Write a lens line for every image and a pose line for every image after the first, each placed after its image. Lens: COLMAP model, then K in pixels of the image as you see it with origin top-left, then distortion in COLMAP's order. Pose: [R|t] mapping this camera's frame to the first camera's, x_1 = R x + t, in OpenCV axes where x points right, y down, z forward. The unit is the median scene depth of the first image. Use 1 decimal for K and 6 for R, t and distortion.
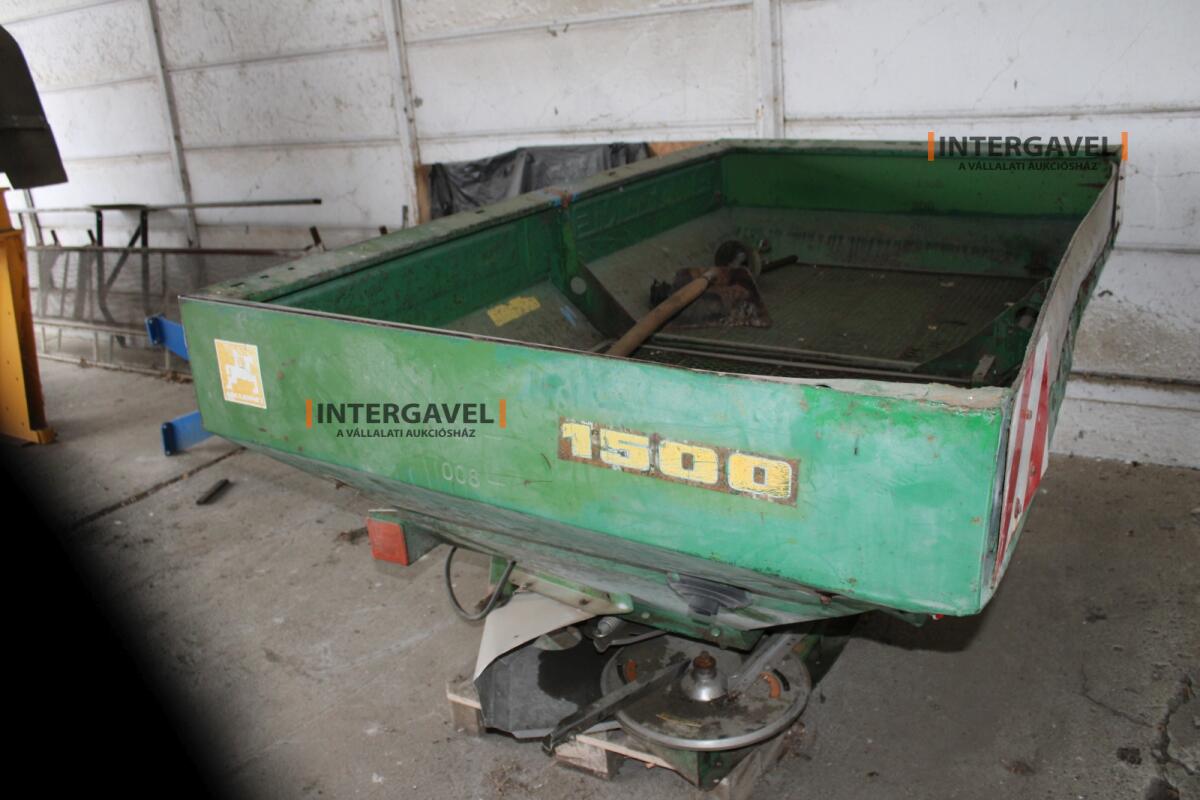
lens RADIAL K [[989.7, 0, 600.0], [0, 989.7, 400.0], [0, 0, 1]] dist [-0.154596, 0.130576]
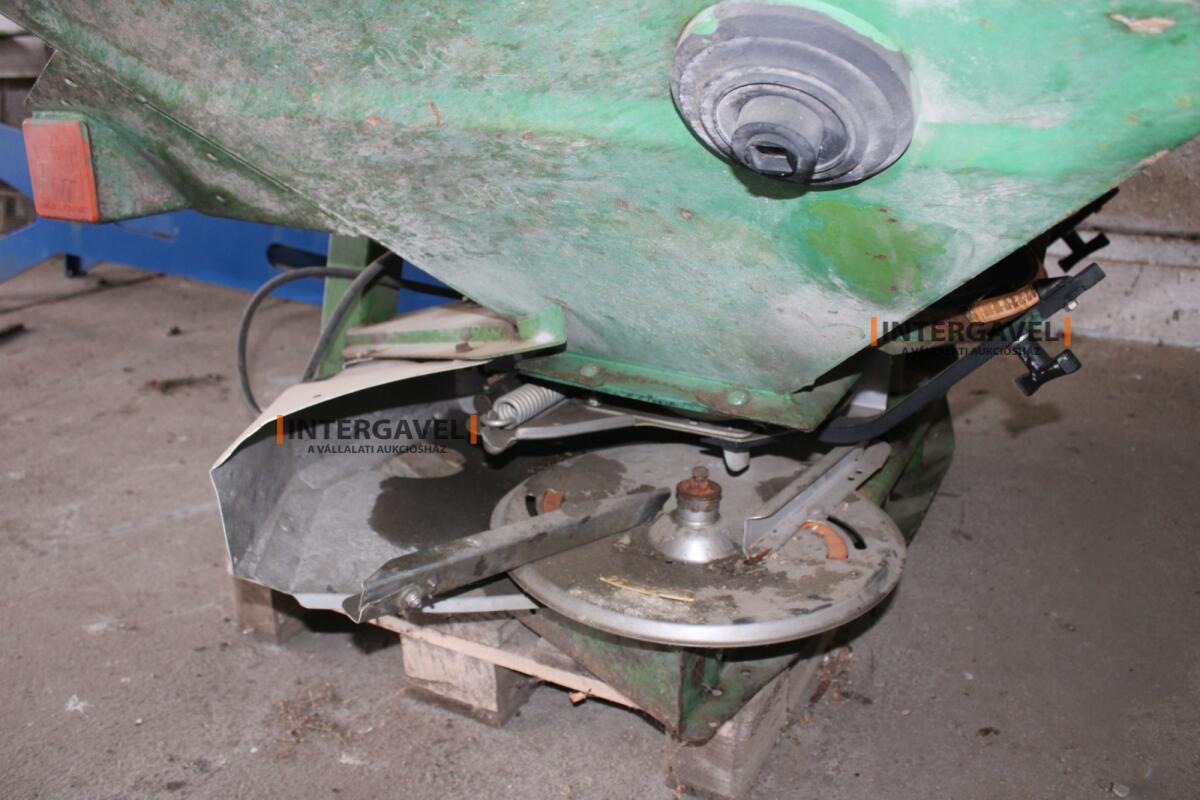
lens RADIAL K [[989.7, 0, 600.0], [0, 989.7, 400.0], [0, 0, 1]] dist [-0.154596, 0.130576]
pose [[0.995869, 0.063667, 0.064737, 0.018571], [-0.063345, 0.997967, -0.007010, 0.212686], [-0.065052, 0.002880, 0.997878, 0.458799]]
